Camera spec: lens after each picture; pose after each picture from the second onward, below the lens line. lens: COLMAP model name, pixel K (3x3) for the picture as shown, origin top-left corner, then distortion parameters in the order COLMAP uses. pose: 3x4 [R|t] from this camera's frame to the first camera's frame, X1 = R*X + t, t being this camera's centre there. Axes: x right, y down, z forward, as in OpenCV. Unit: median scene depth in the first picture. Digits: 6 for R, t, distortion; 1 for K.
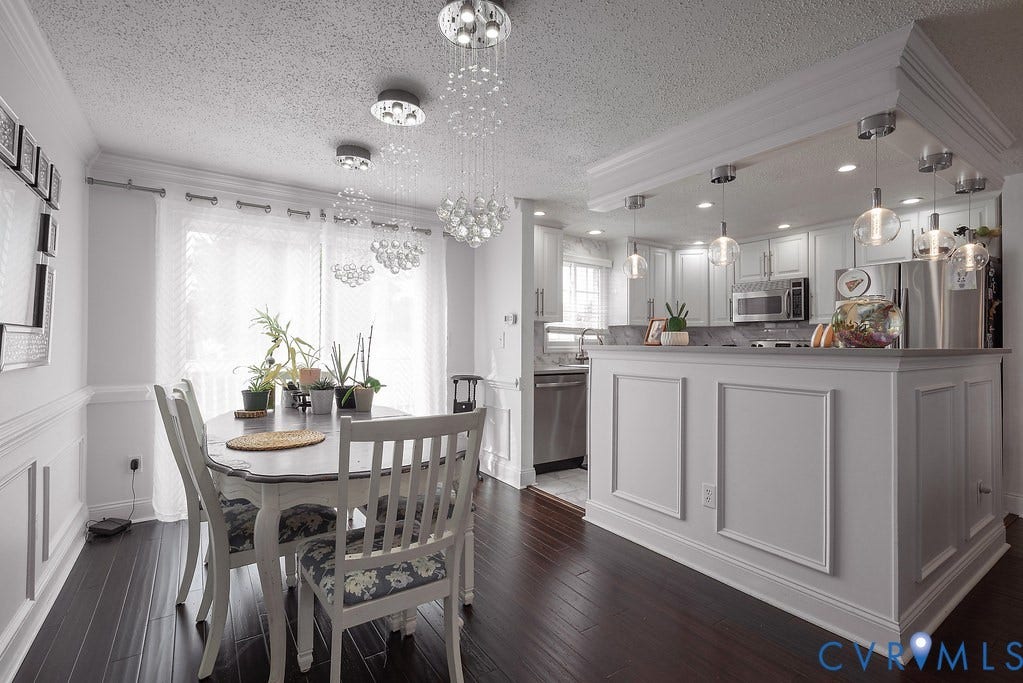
lens RADIAL K [[465.6, 0, 507.2], [0, 465.6, 341.3], [0, 0, 1]] dist [-0.001927, -0.000529]
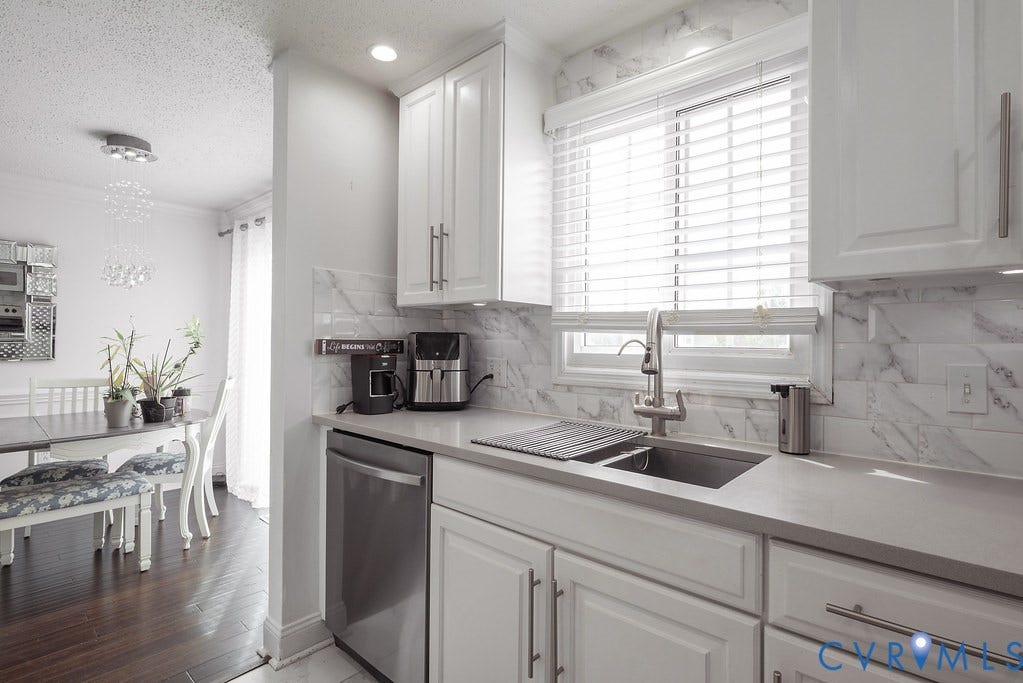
lens RADIAL K [[494.0, 0, 514.2], [0, 494.0, 340.0], [0, 0, 1]] dist [-0.001655, 0.000116]
pose [[0.252765, -0.006199, -0.967508, 0.475650], [-0.002759, 0.999971, -0.007128, -0.007991], [0.967524, 0.004471, 0.252740, 0.889057]]
